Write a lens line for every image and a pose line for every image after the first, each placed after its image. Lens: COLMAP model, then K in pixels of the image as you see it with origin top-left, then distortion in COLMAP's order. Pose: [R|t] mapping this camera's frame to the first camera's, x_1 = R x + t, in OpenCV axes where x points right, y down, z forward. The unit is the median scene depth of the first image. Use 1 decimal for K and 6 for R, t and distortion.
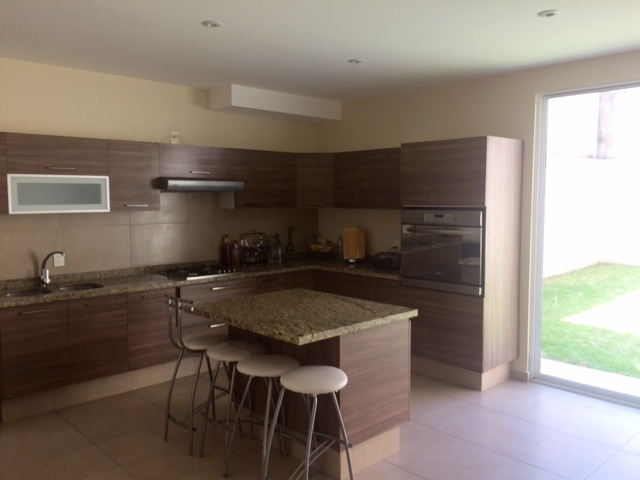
lens RADIAL K [[534.4, 0, 314.7], [0, 534.4, 233.4], [0, 0, 1]] dist [0.048406, -0.086869]
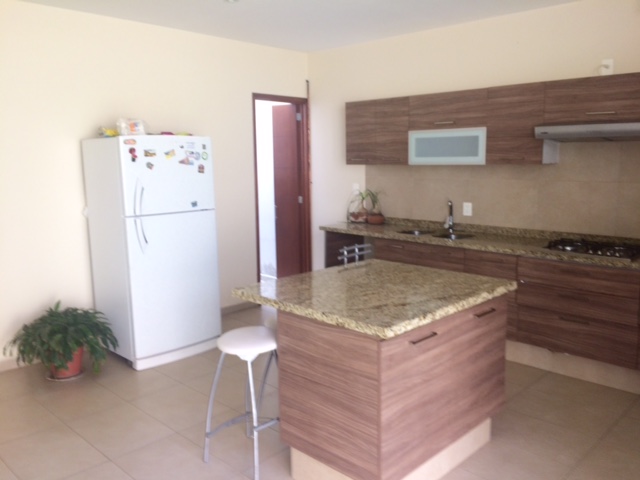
lens RADIAL K [[534.4, 0, 316.8], [0, 534.4, 235.2], [0, 0, 1]] dist [0.048406, -0.086869]
pose [[0.066413, 0.144238, -0.987312, 0.566202], [-0.061298, 0.988217, 0.140247, -0.031889], [0.995908, 0.051206, 0.074472, 0.638902]]
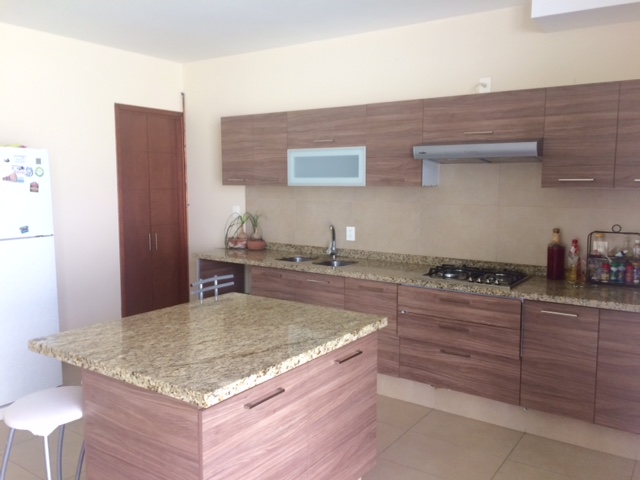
lens RADIAL K [[534.4, 0, 314.4], [0, 534.4, 239.9], [0, 0, 1]] dist [0.048406, -0.086869]
pose [[0.227706, 0.109286, -0.967578, 0.474070], [-0.071131, 0.992894, 0.095406, -0.030470], [0.971128, 0.047100, 0.233862, 0.717120]]
